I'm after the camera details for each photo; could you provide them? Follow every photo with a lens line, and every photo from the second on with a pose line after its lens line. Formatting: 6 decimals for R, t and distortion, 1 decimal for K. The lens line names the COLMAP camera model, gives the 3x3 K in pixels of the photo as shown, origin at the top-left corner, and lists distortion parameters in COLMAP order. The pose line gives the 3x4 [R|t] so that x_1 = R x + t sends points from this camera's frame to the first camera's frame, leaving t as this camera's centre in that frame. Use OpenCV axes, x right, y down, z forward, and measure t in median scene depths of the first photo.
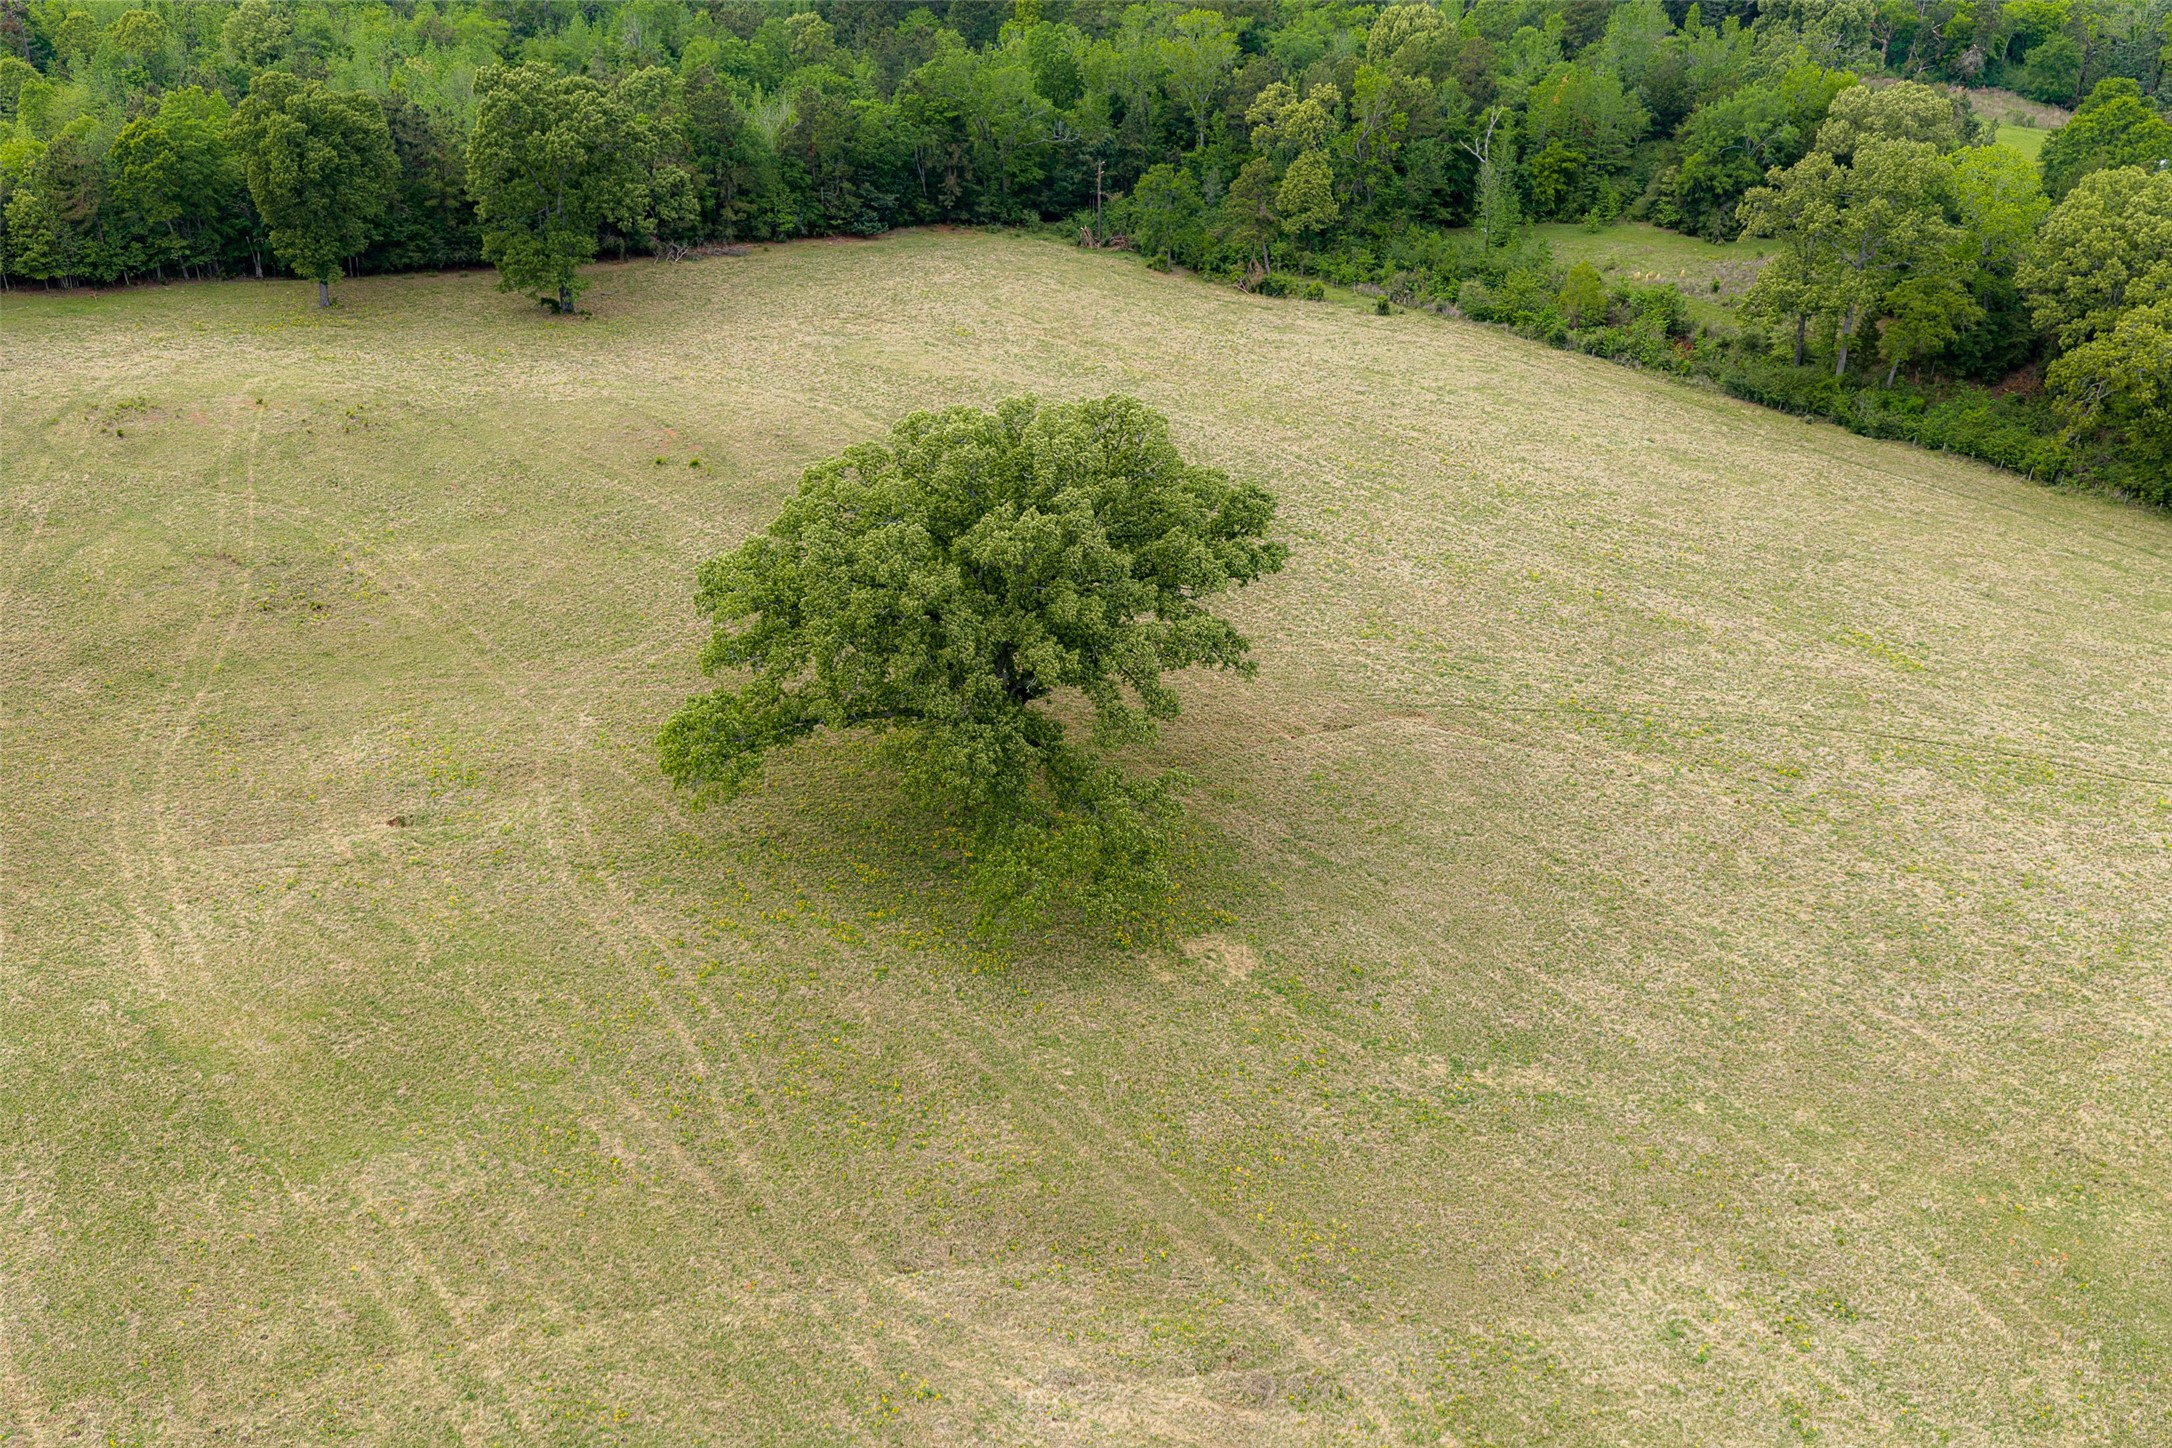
lens RADIAL K [[1780.1, 0, 1084.3], [0, 1780.1, 725.4], [0, 0, 1]] dist [-0.004676, -0.005635]
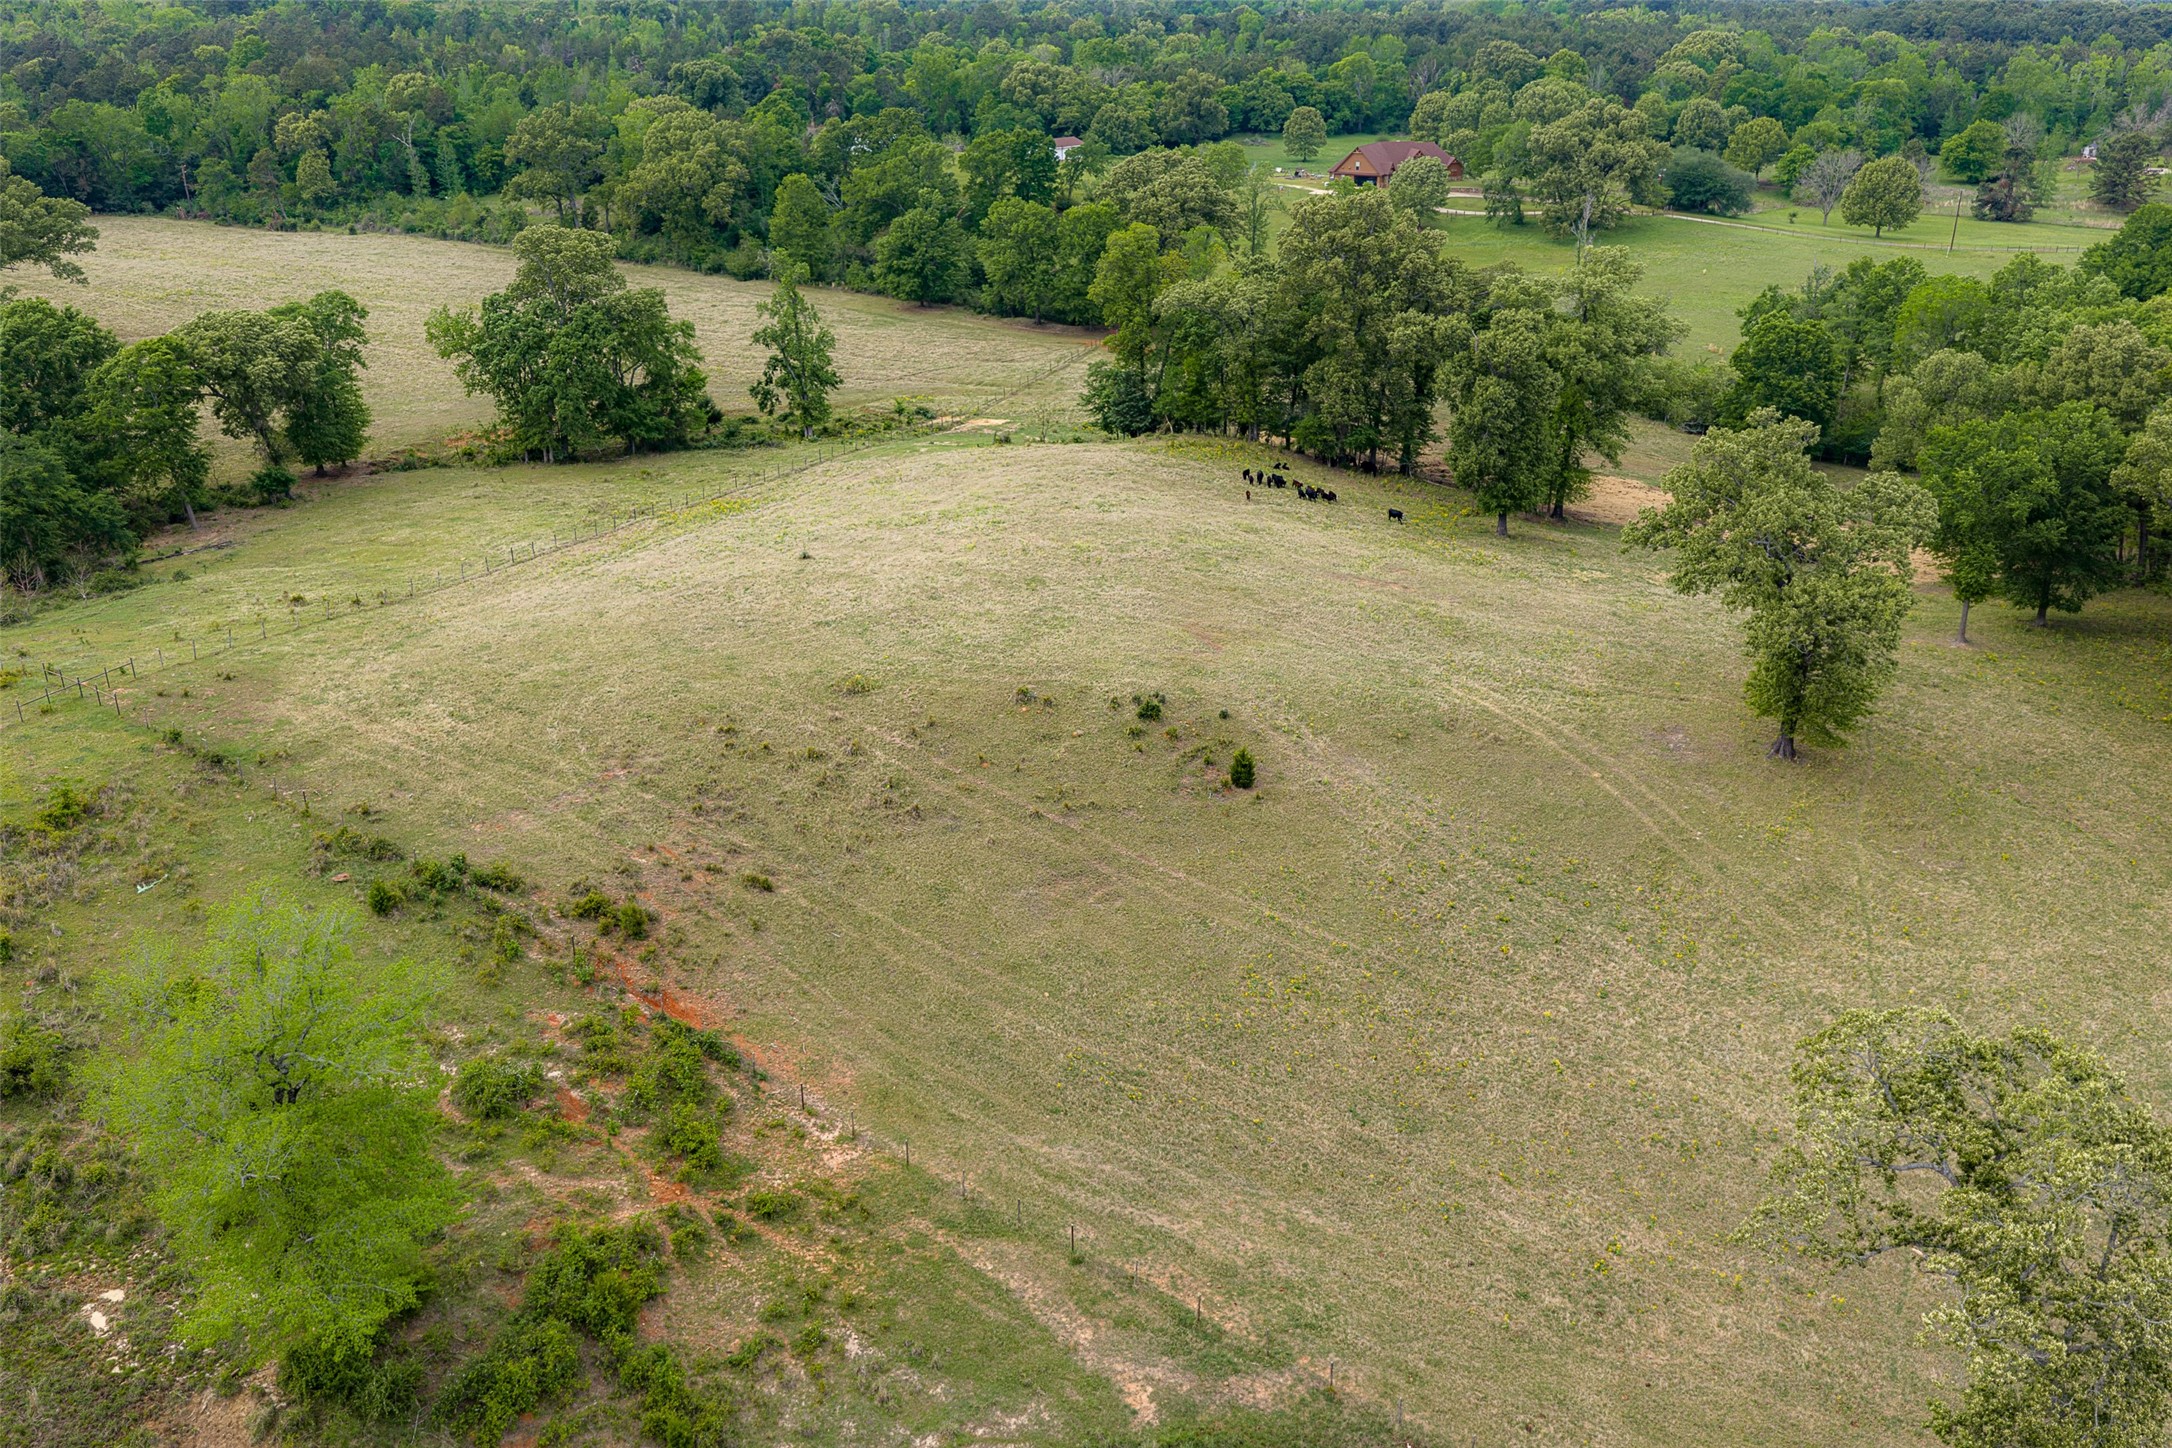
lens RADIAL K [[1780.1, 0, 1086.5], [0, 1780.1, 727.3], [0, 0, 1]] dist [-0.004676, -0.005635]
pose [[0.957663, -0.121578, 0.260961, 0.337349], [0.145381, 0.986615, -0.073861, 0.452734], [-0.248488, 0.108672, 0.962520, -0.736600]]
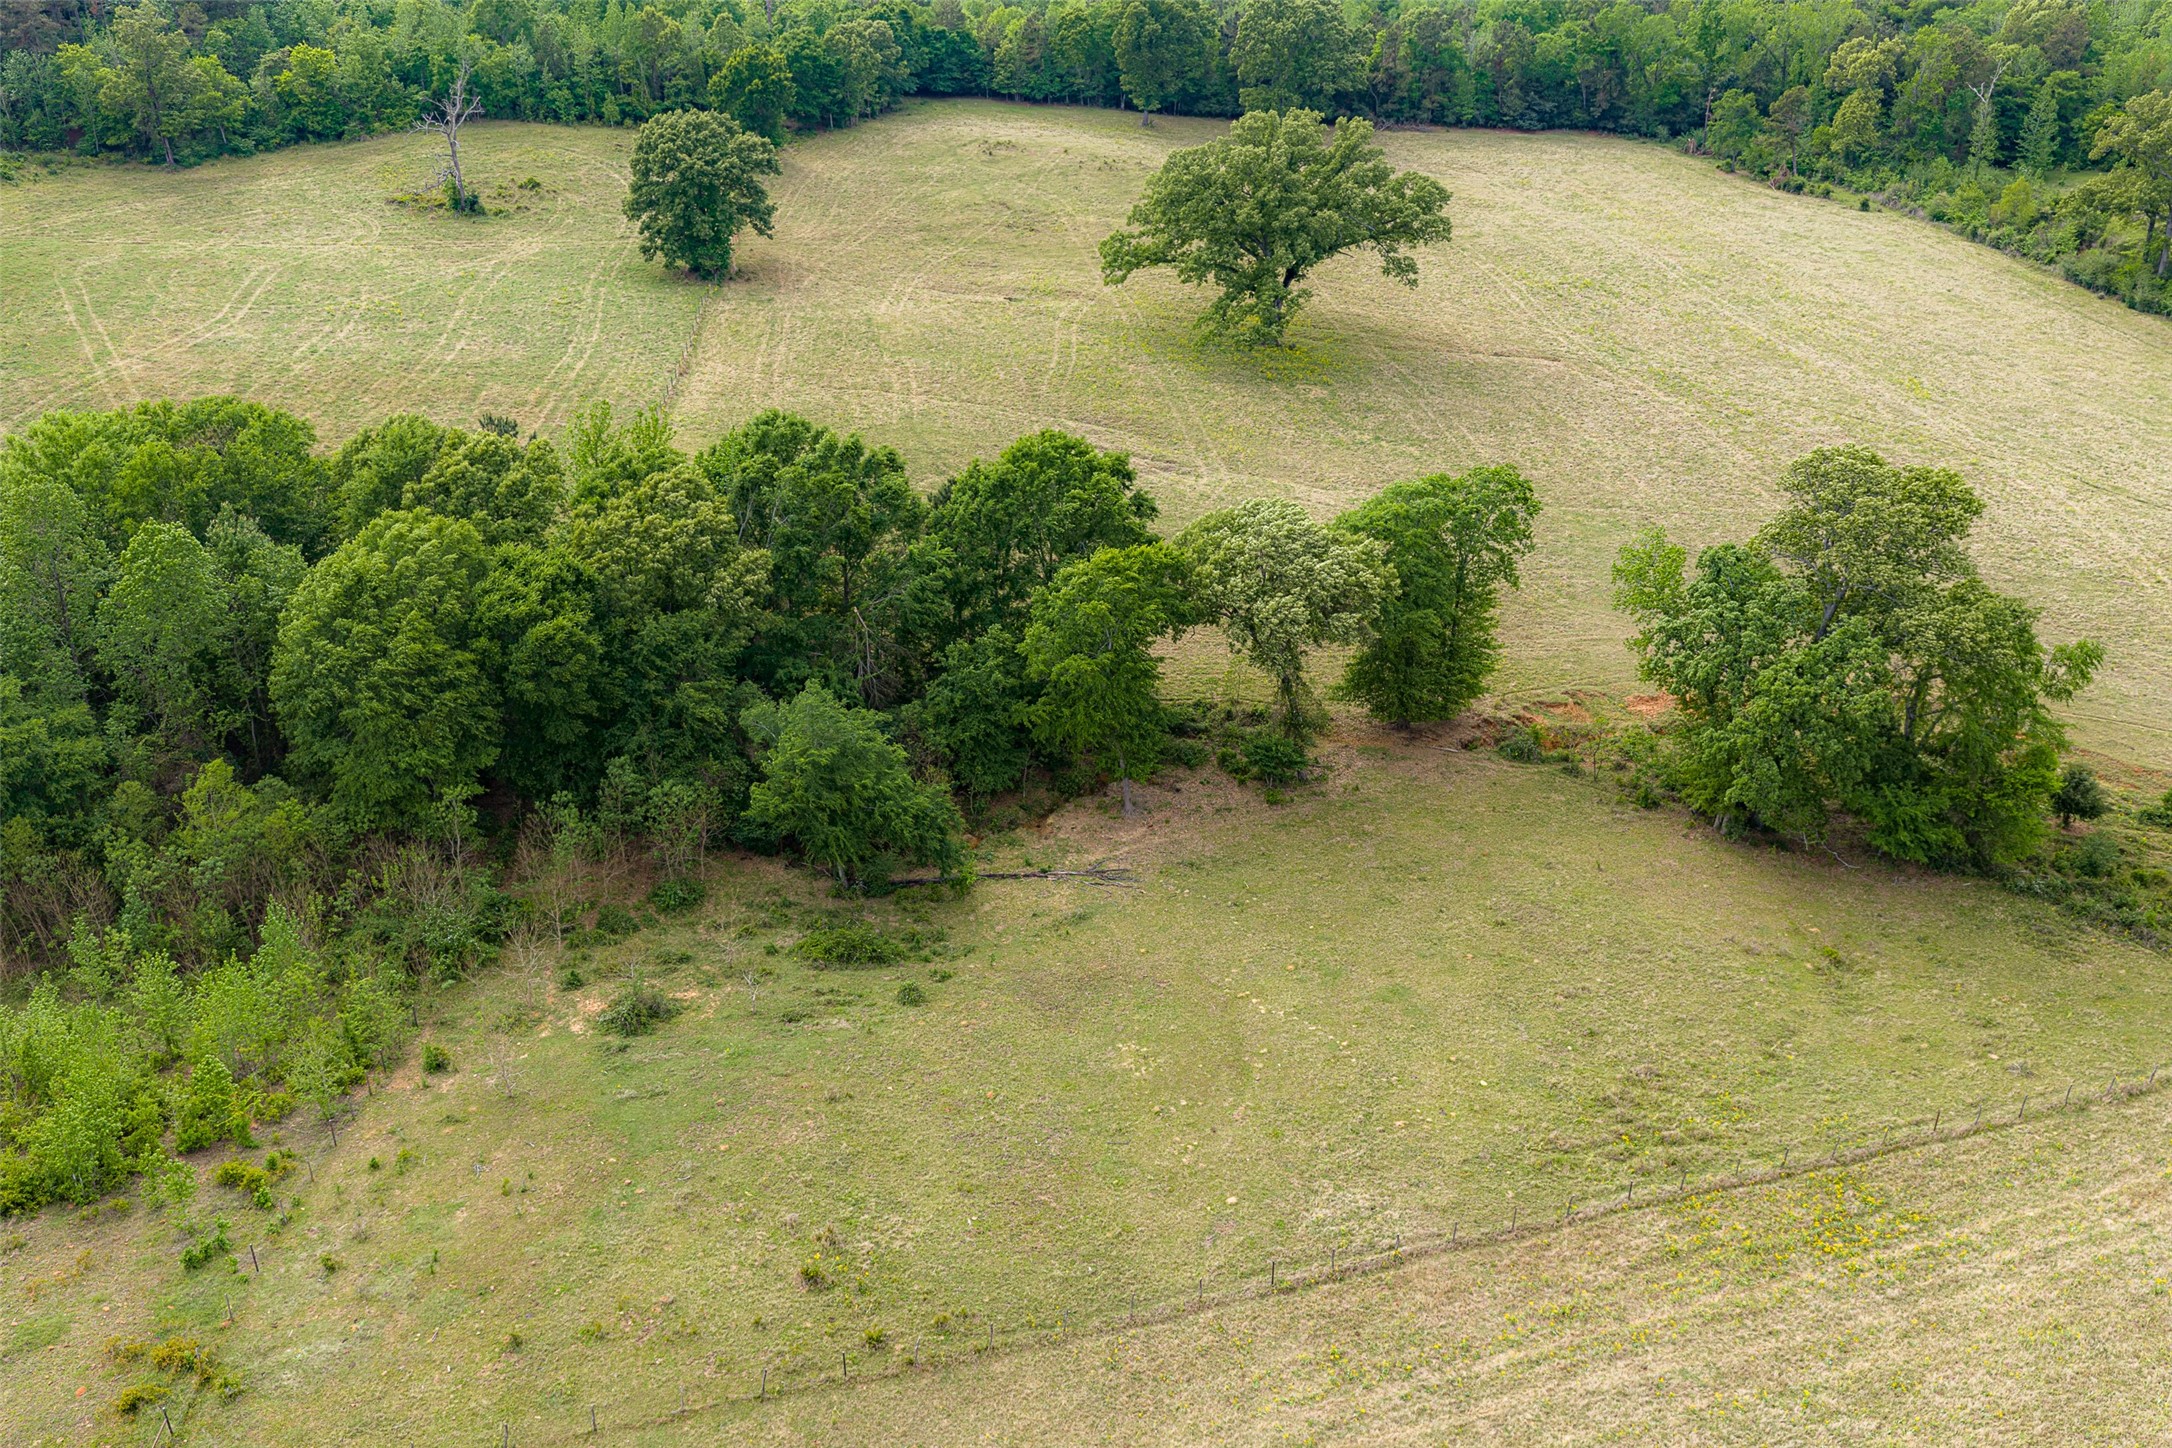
lens RADIAL K [[1780.1, 0, 1087.6], [0, 1780.1, 721.3], [0, 0, 1]] dist [-0.004676, -0.005635]
pose [[0.836052, 0.242273, -0.492261, 0.423707], [-0.249220, 0.967014, 0.052655, 0.201191], [0.488780, 0.078659, 0.868854, -0.370974]]
